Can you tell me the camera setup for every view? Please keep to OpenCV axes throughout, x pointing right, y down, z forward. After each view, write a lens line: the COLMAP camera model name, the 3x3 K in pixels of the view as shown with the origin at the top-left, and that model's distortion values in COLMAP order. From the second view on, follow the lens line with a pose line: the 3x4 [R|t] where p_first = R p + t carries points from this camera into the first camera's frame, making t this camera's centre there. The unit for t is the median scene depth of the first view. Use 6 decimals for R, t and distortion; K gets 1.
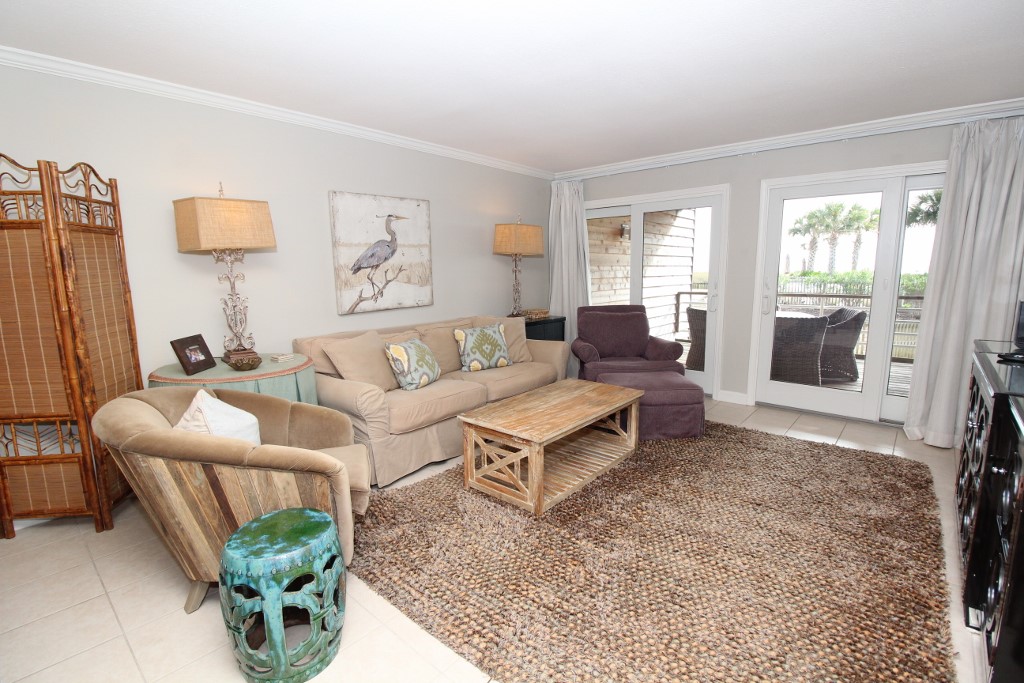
lens RADIAL K [[485.9, 0, 505.3], [0, 485.9, 342.3], [0, 0, 1]] dist [-0.015638, -0.001102]
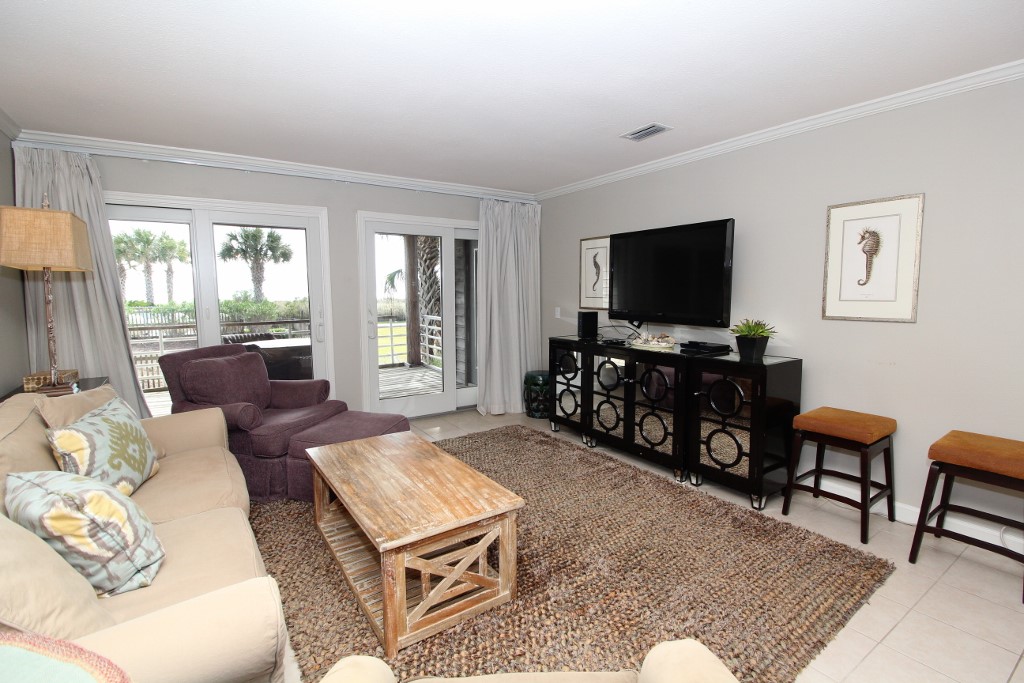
lens RADIAL K [[476.6, 0, 513.2], [0, 476.6, 343.7], [0, 0, 1]] dist [-0.001412, -0.000294]
pose [[0.256394, -0.098865, 0.961503, -0.433816], [0.151851, 0.986523, 0.060945, -0.073625], [-0.954570, 0.130379, 0.267951, 0.489557]]
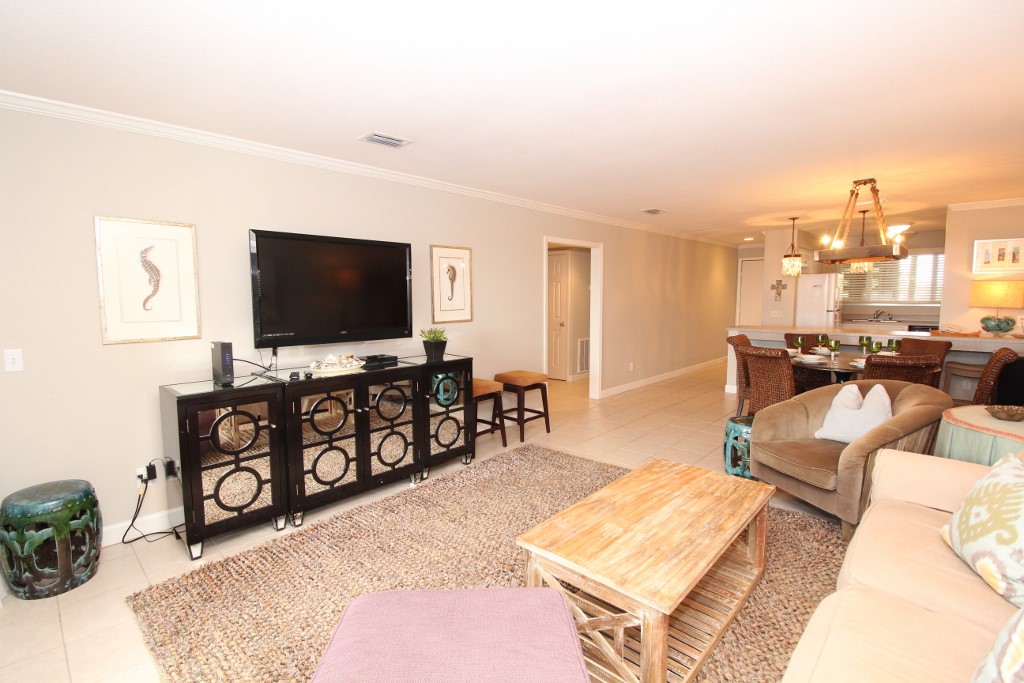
lens RADIAL K [[477.0, 0, 507.1], [0, 477.0, 341.7], [0, 0, 1]] dist [-0.002447, -0.013782]
pose [[-0.999189, 0.016263, 0.036843, 0.236415], [0.024860, 0.968807, 0.246567, -0.216390], [-0.031684, 0.247283, -0.968425, 1.279079]]
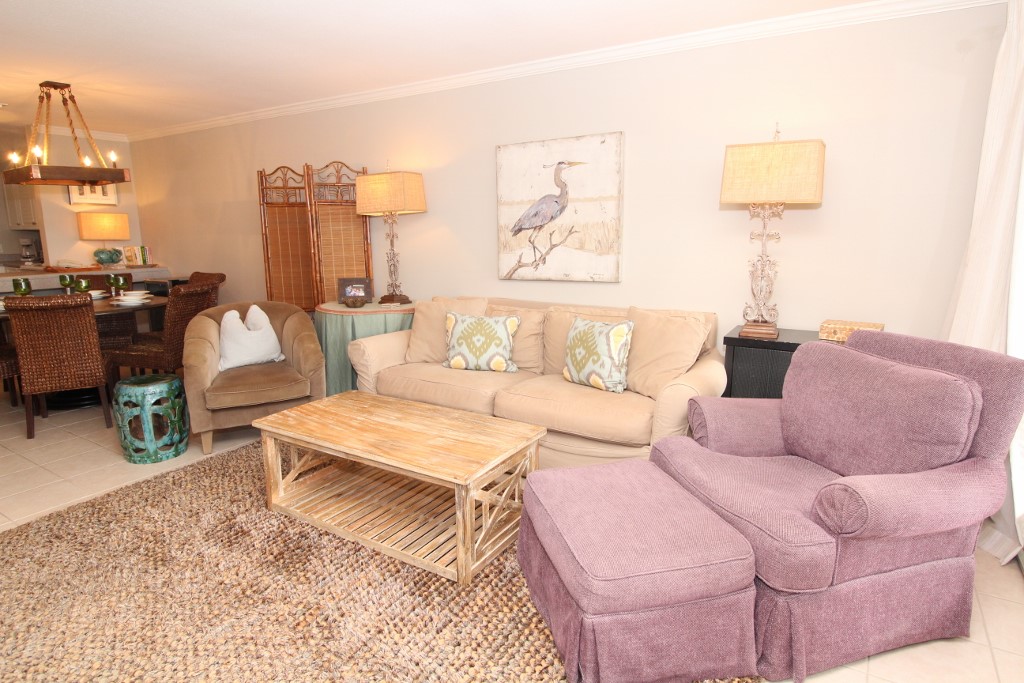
lens RADIAL K [[567.0, 0, 496.8], [0, 567.0, 340.6], [0, 0, 1]] dist [0.016609, -0.000869]
pose [[0.147118, 0.200245, -0.968637, 0.728802], [-0.149441, 0.972551, 0.178357, -0.132260], [0.977765, 0.118515, 0.173005, 0.794562]]
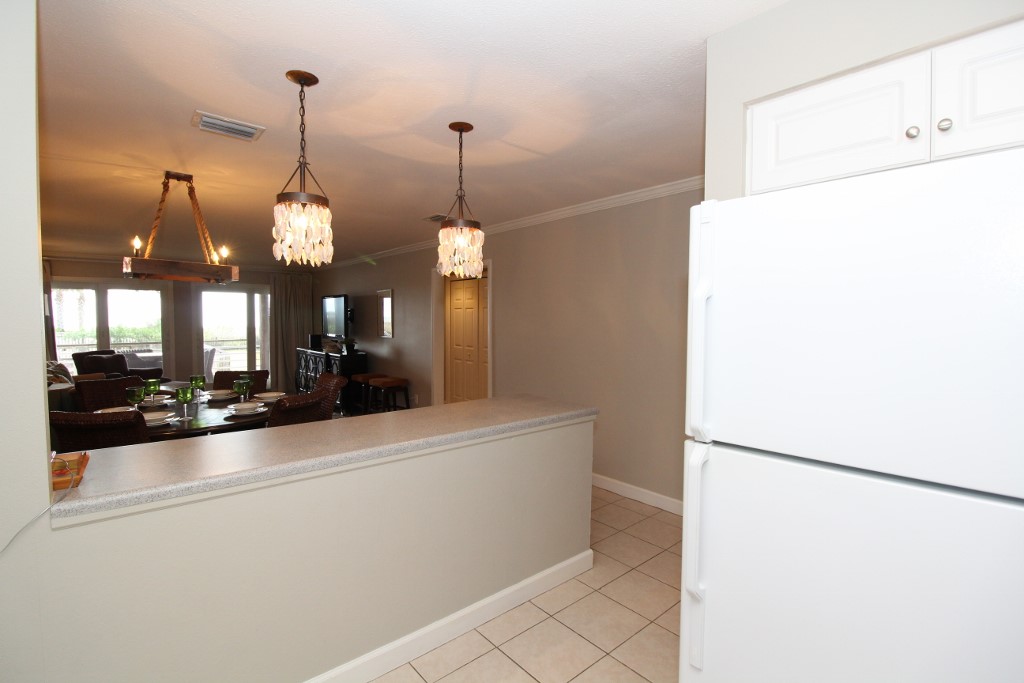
lens RADIAL K [[477.0, 0, 507.1], [0, 477.0, 341.7], [0, 0, 1]] dist [-0.002447, -0.013782]
pose [[0.146217, -0.031299, 0.988757, -1.302784], [0.142223, 0.989781, 0.010299, 0.072745], [-0.978976, 0.139118, 0.149175, -0.554309]]
